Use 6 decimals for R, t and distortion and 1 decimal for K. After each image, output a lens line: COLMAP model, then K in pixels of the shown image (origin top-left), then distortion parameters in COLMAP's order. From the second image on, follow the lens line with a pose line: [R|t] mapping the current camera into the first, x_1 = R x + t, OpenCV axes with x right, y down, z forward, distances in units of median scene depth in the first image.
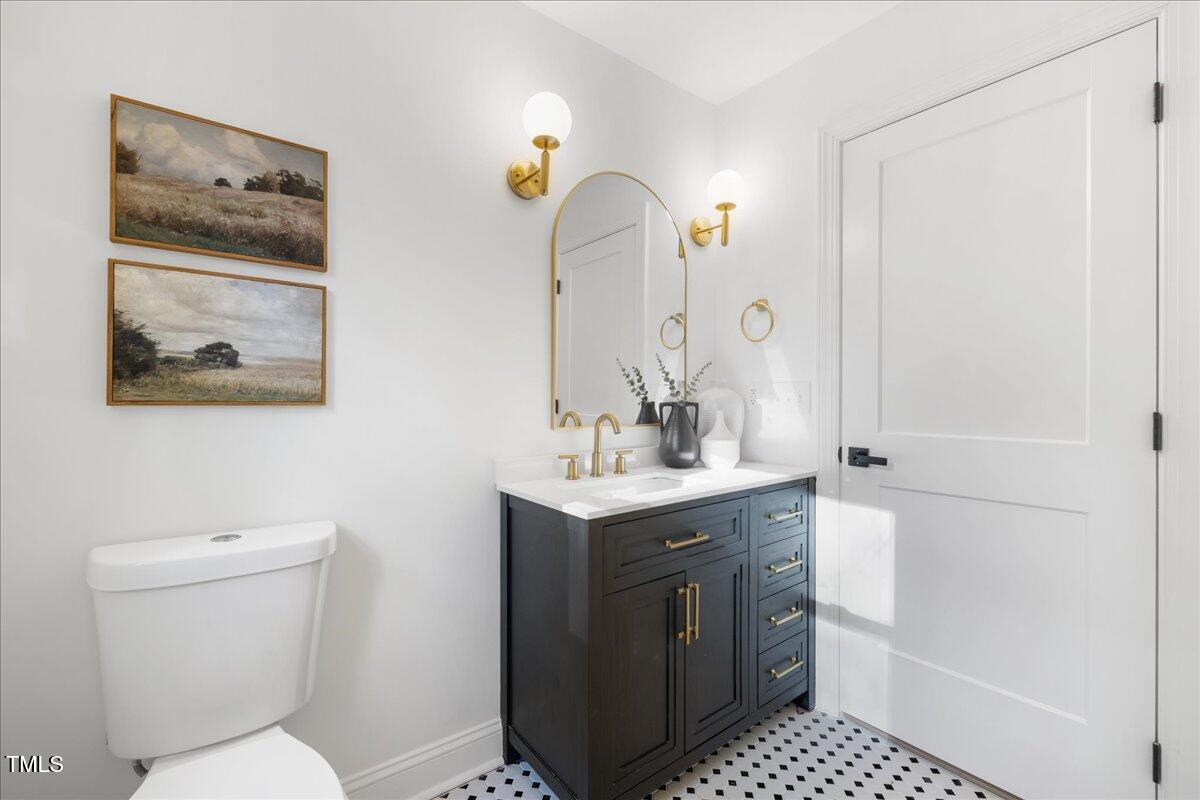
lens RADIAL K [[508.8, 0, 597.5], [0, 508.8, 397.7], [0, 0, 1]] dist [0.001817, 0.000247]
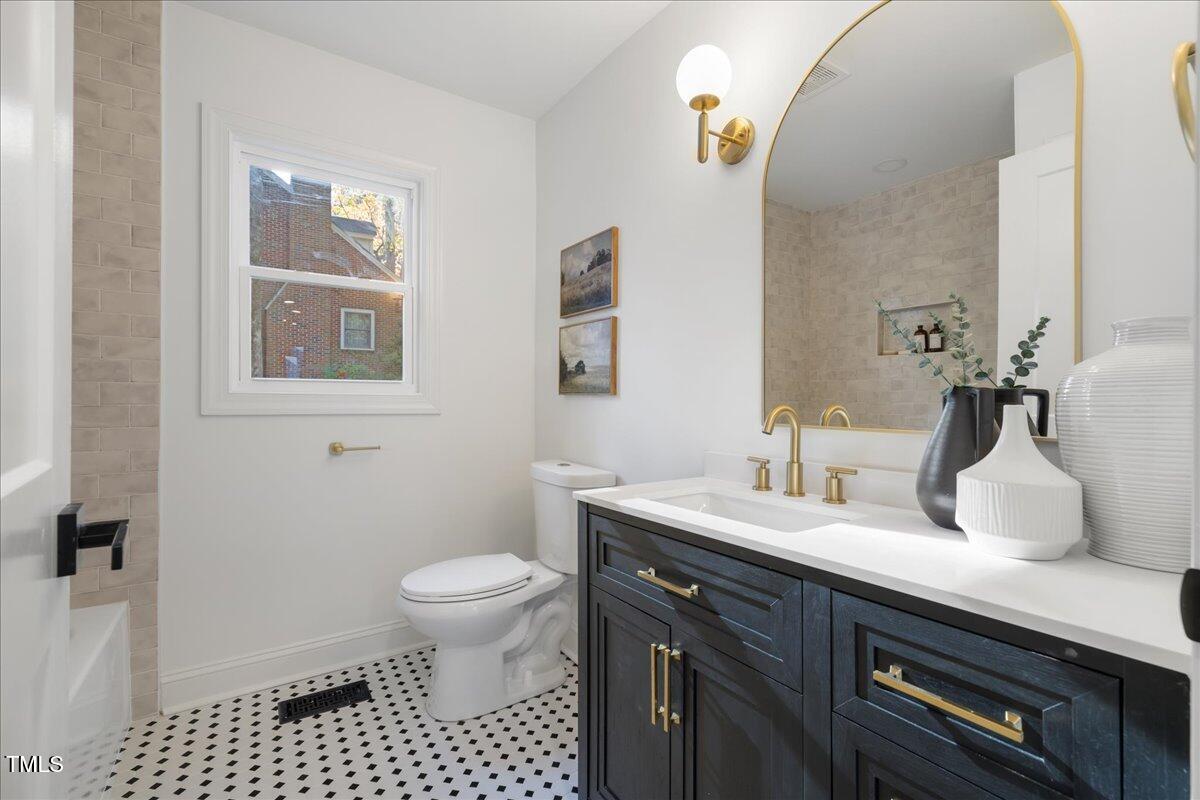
lens RADIAL K [[508.8, 0, 597.5], [0, 508.8, 397.7], [0, 0, 1]] dist [0.001817, 0.000247]
pose [[-0.048716, -0.005329, -0.998798, 1.057918], [-0.000407, 0.999986, -0.005316, 0.033769], [0.998813, 0.000147, -0.048718, 1.123506]]
